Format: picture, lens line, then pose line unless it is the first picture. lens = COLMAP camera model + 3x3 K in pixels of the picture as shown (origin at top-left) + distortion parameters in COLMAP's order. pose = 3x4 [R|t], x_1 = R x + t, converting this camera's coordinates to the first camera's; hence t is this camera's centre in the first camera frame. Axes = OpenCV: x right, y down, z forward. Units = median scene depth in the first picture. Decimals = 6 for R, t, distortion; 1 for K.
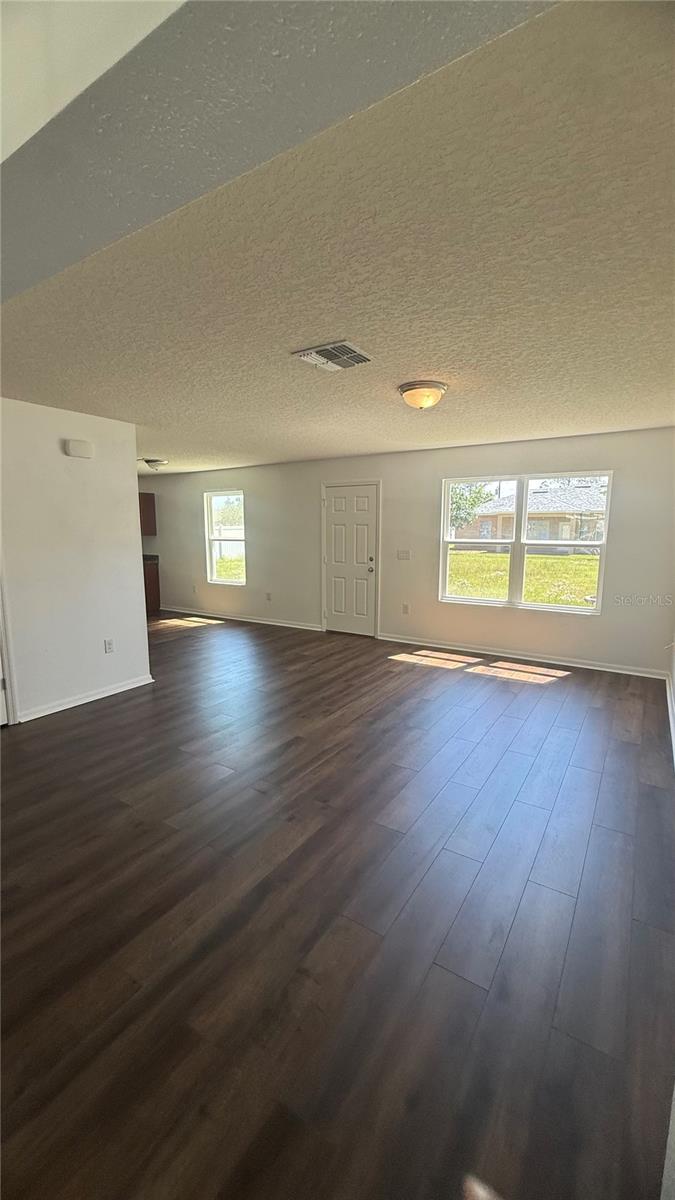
lens RADIAL K [[485.1, 0, 337.5], [0, 485.1, 600.0], [0, 0, 1]] dist [-0.001133, -0.000067]
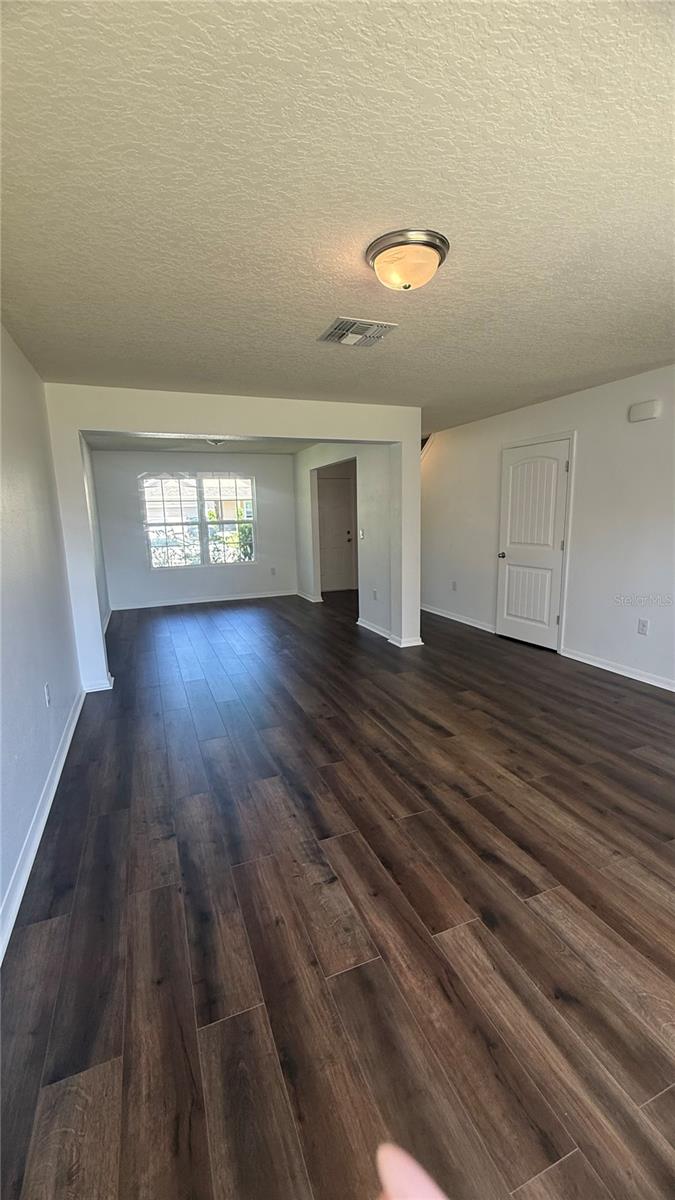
lens RADIAL K [[478.3, 0, 337.5], [0, 478.3, 597.1], [0, 0, 1]] dist [-0.000615, -0.000259]
pose [[-0.582410, 0.149164, -0.799093, 0.863384], [-0.103202, 0.961498, 0.254697, -0.193981], [0.806318, 0.230806, -0.544592, 1.553971]]
